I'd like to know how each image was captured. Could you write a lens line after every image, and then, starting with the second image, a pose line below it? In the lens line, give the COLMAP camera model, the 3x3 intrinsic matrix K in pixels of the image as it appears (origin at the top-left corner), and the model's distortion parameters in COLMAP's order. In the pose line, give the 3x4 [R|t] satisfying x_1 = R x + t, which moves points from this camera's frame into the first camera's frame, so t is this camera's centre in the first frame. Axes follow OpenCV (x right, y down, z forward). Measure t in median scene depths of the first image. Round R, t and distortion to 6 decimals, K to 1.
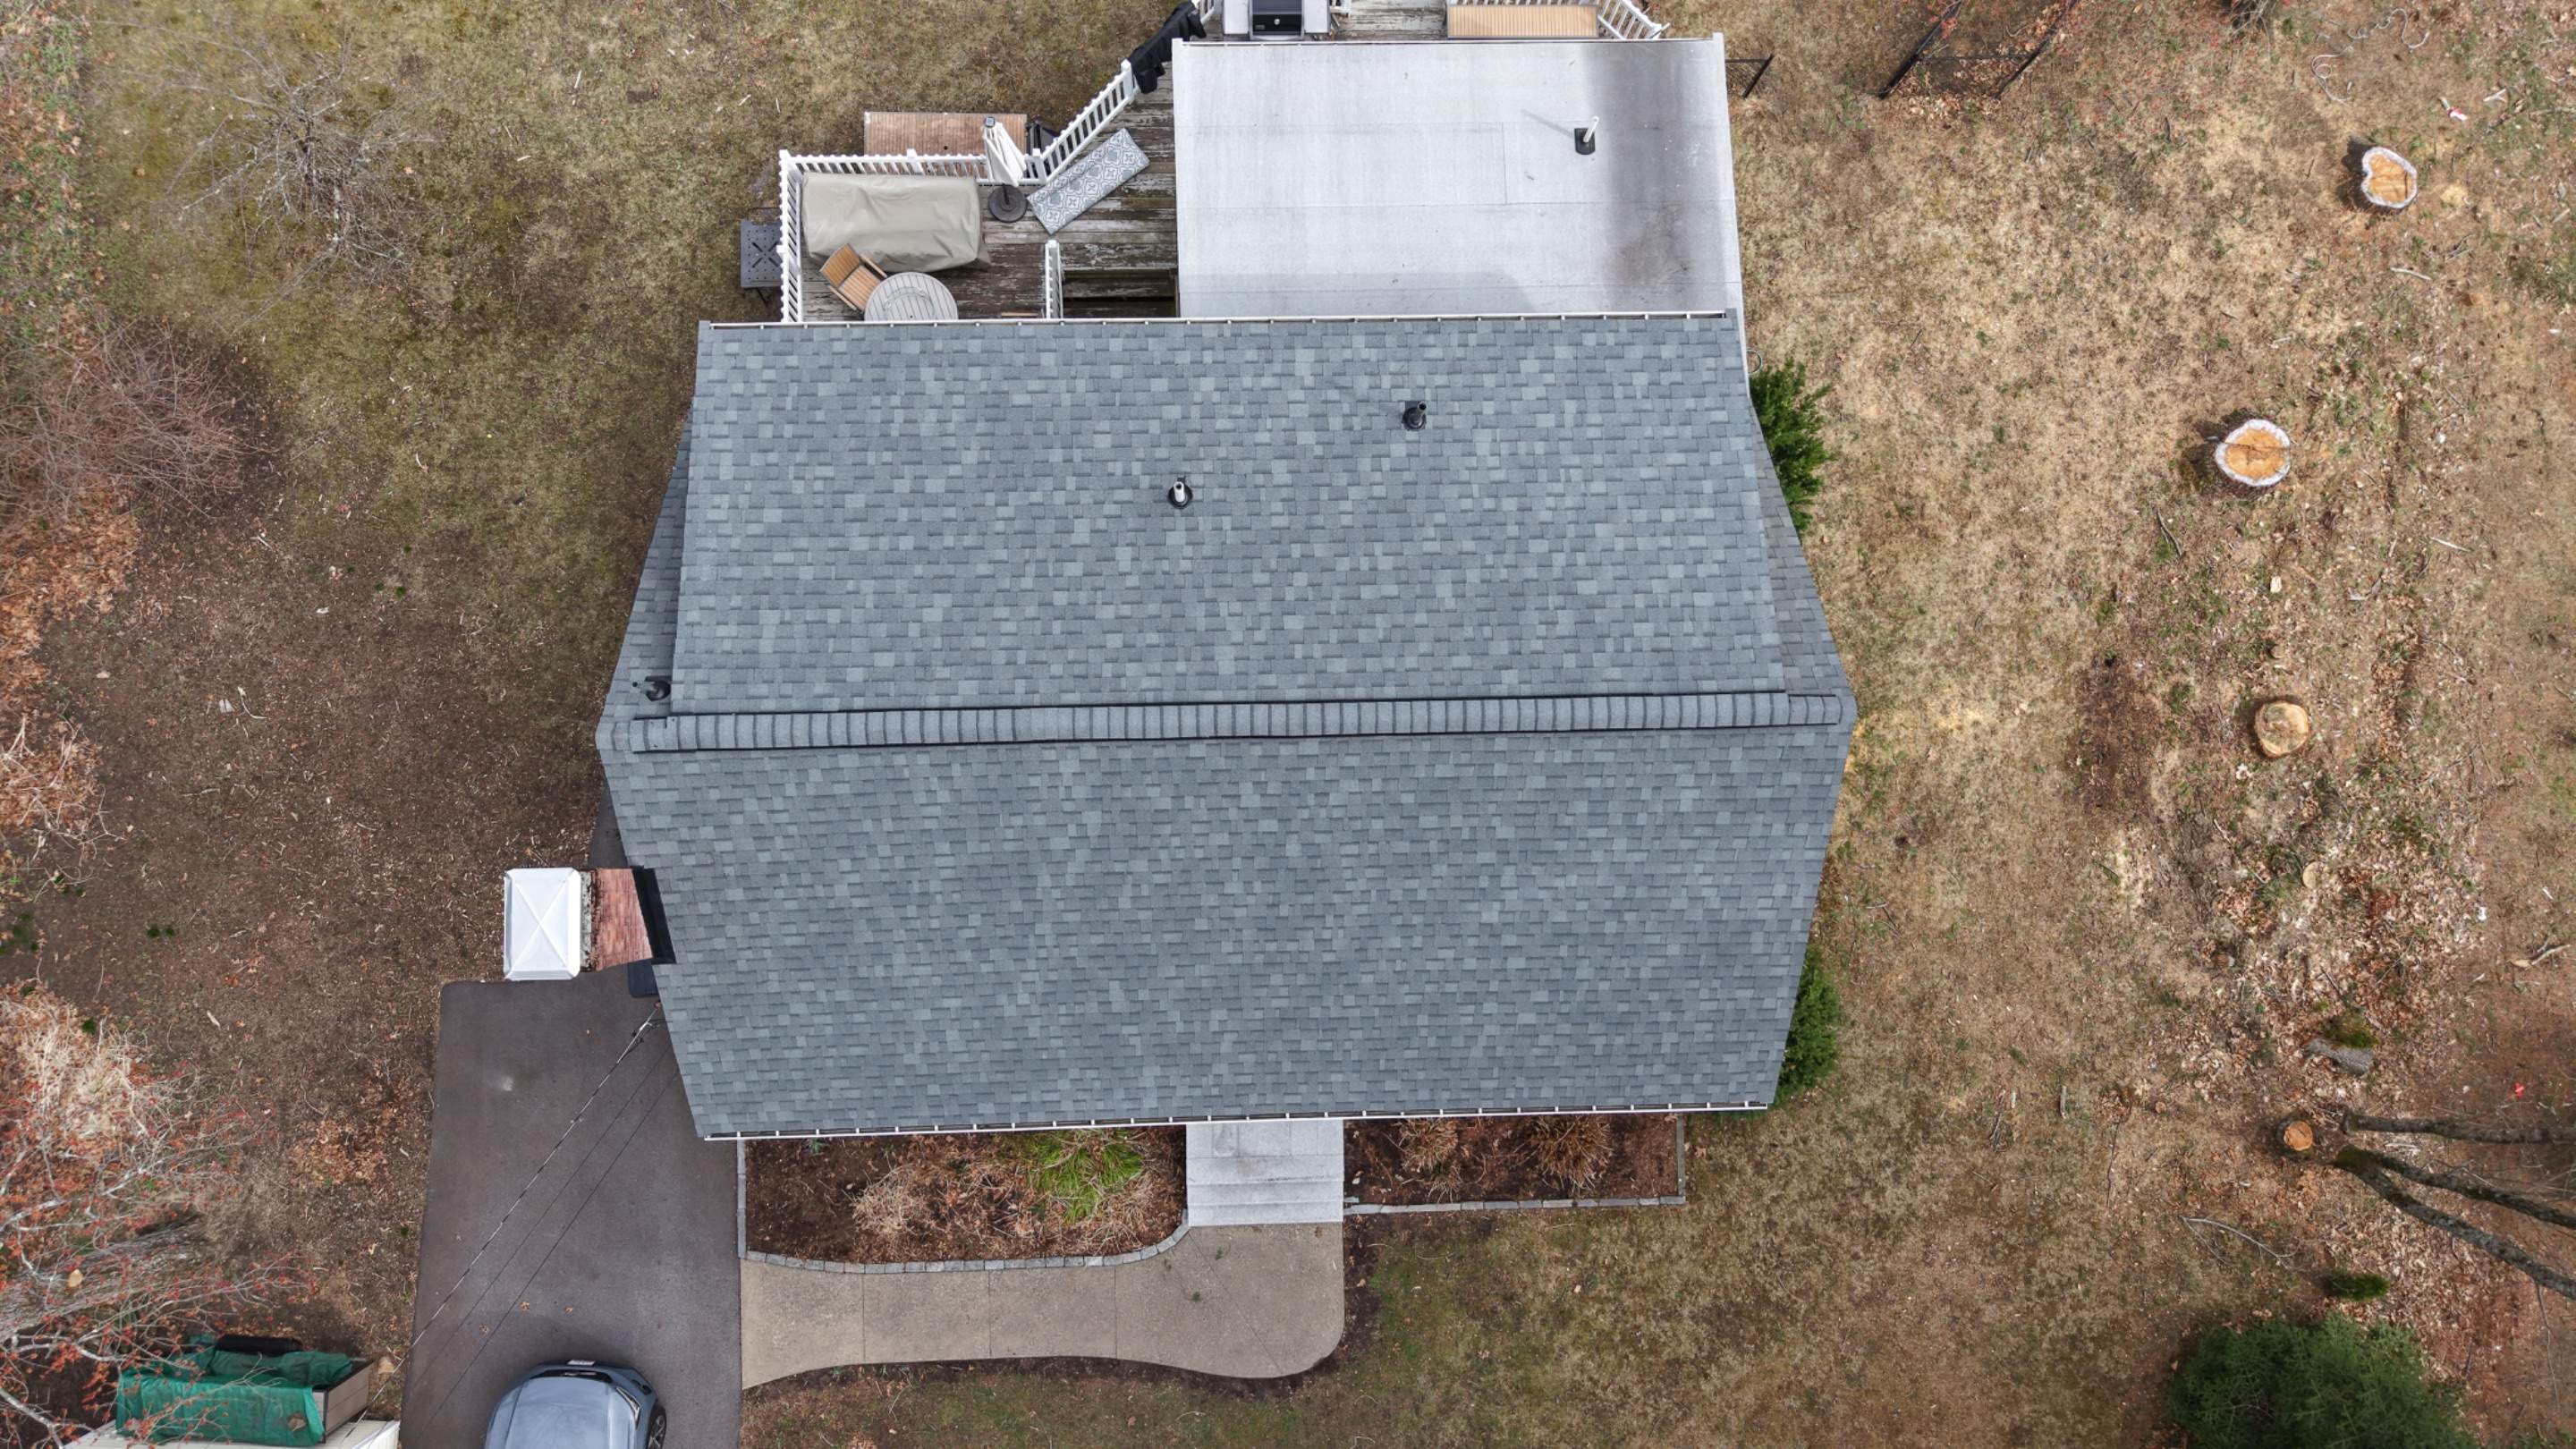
lens RADIAL K [[1720.3, 0, 1283.6], [0, 1720.3, 725.3], [0, 0, 1]] dist [0.050612, -0.083360]
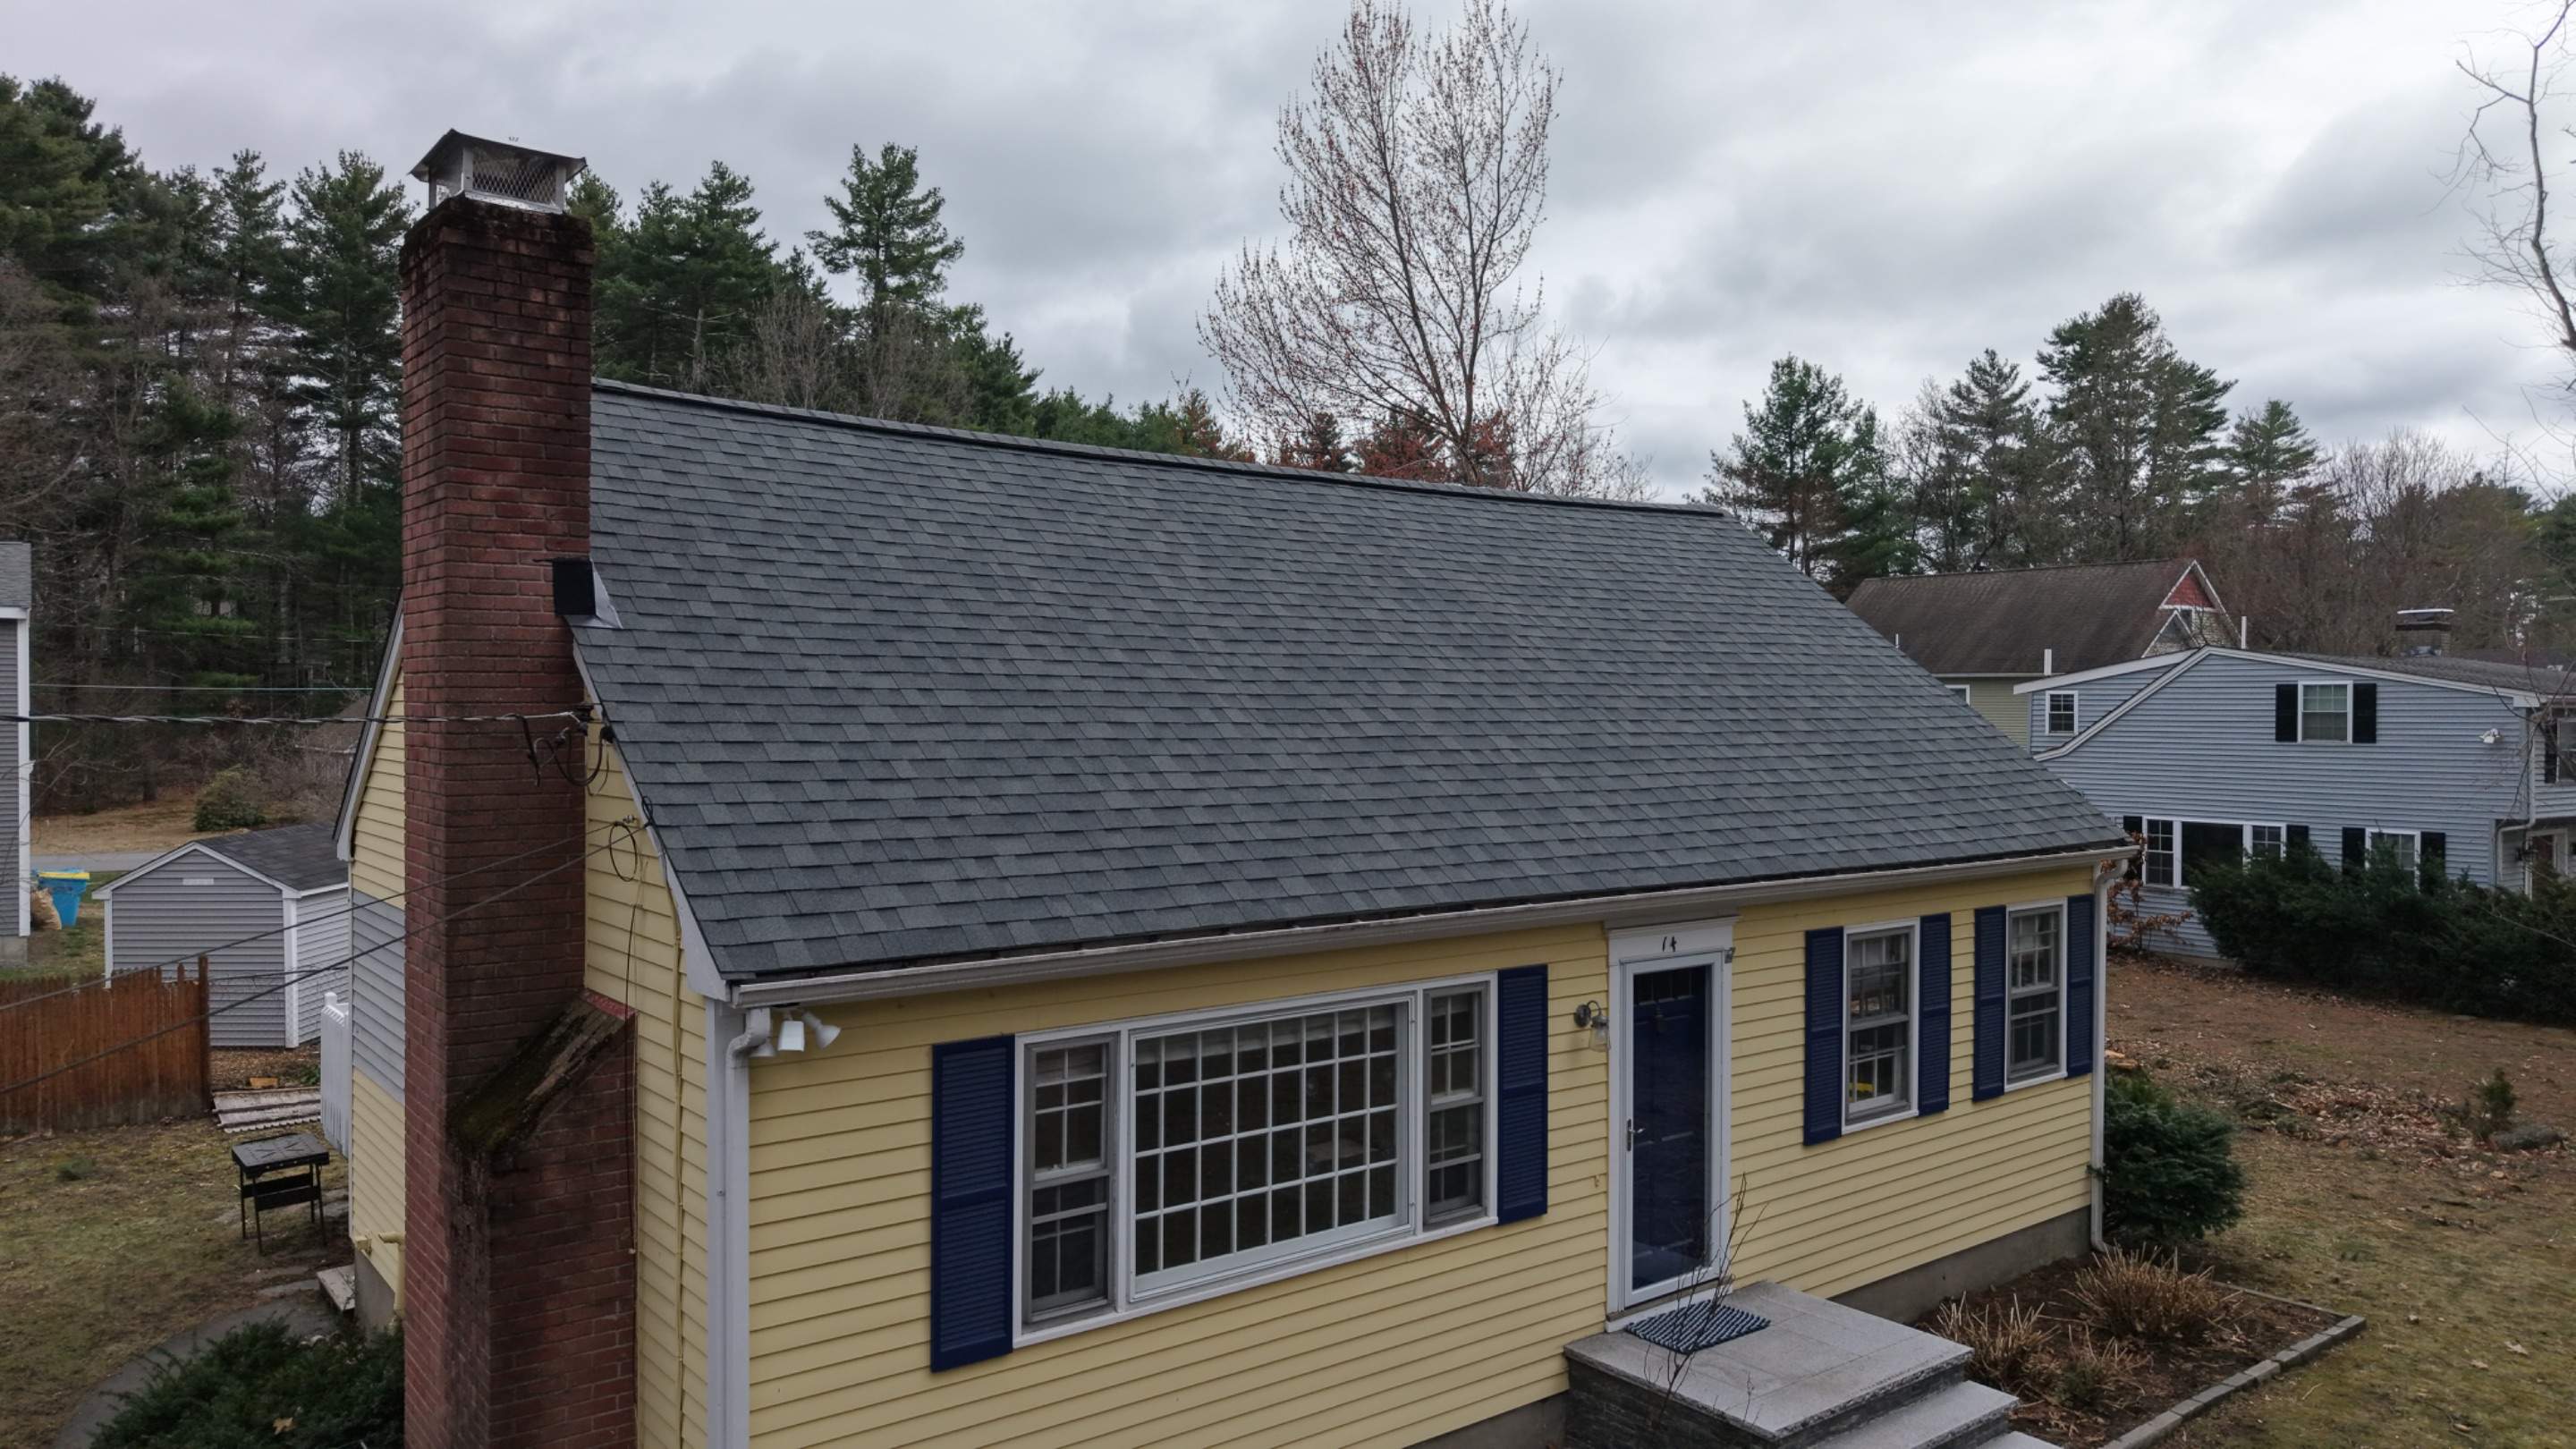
lens RADIAL K [[1716.7, 0, 1282.9], [0, 1716.7, 732.2], [0, 0, 1]] dist [0.024617, -0.019054]
pose [[0.799631, -0.041538, 0.599054, -0.392480], [0.600230, 0.084784, -0.795321, 0.508454], [-0.017754, 0.995533, 0.092728, 0.777075]]
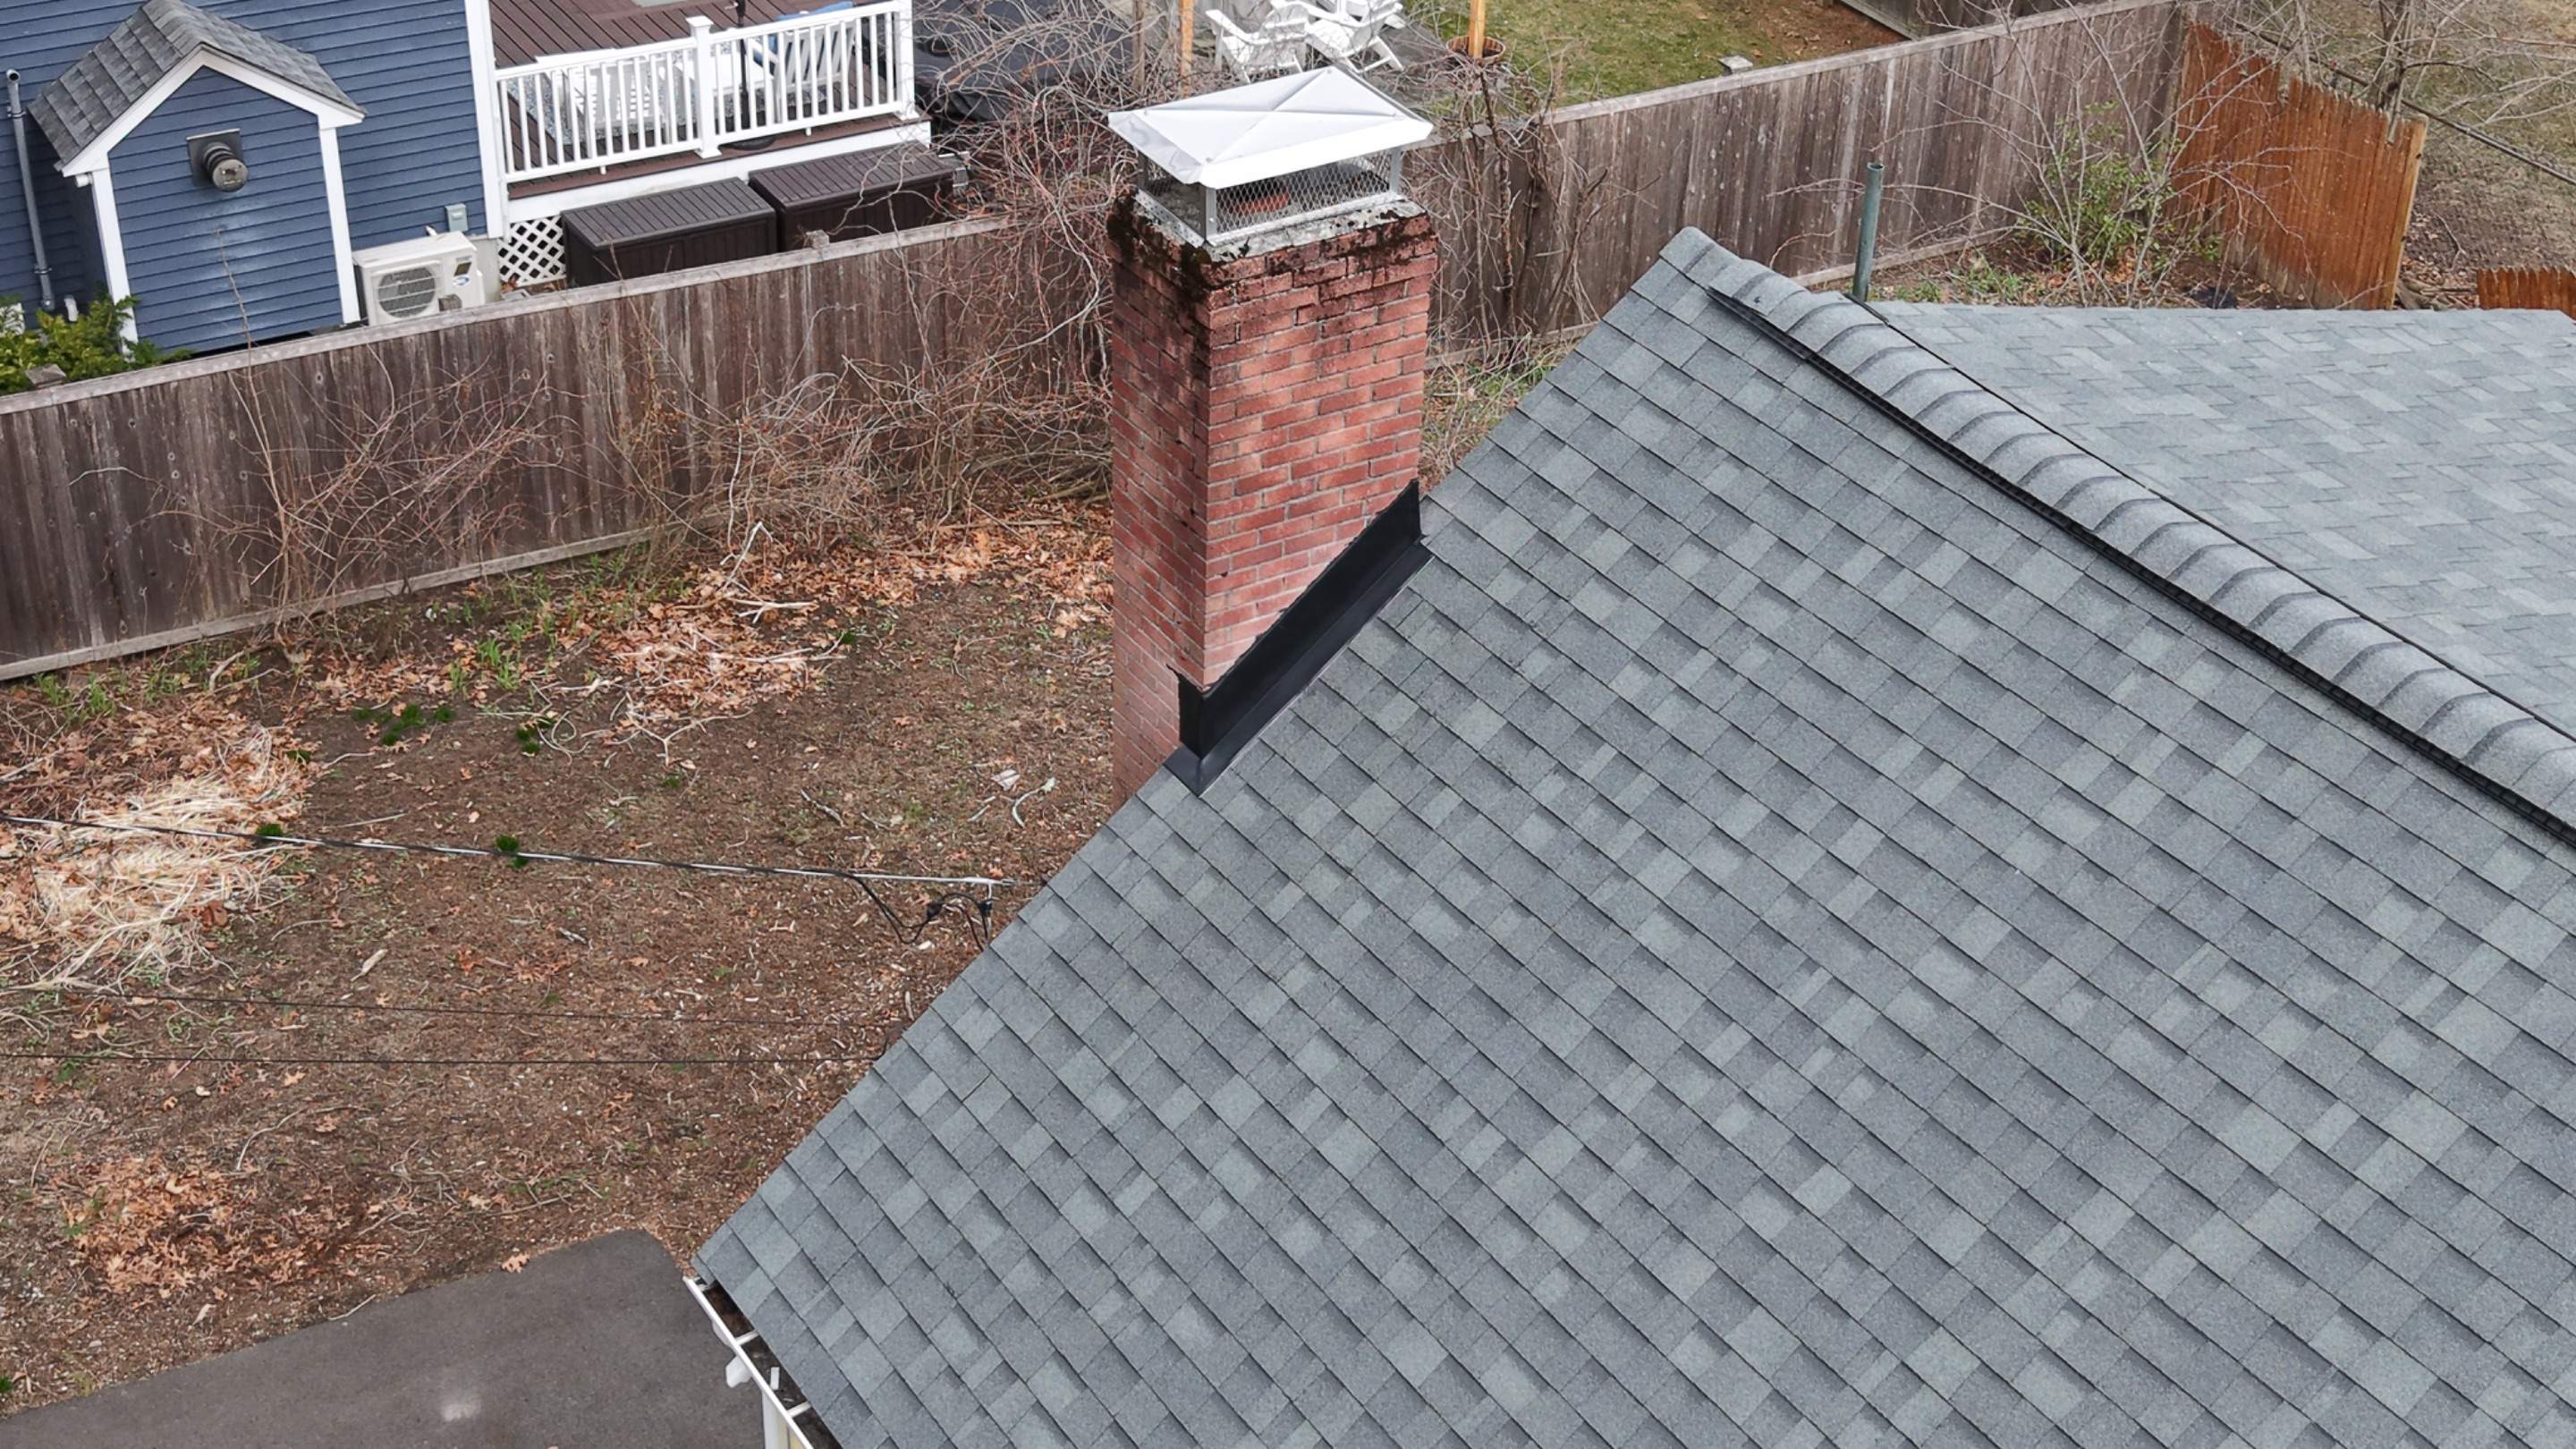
lens RADIAL K [[3567.2, 0, 1270.1], [0, 3567.2, 728.3], [0, 0, 1]] dist [0.238843, -0.873873]
pose [[0.513362, 0.441659, -0.735797, 0.151307], [-0.856664, 0.314544, -0.408887, 0.333801], [0.050852, 0.840238, 0.539828, 0.469374]]
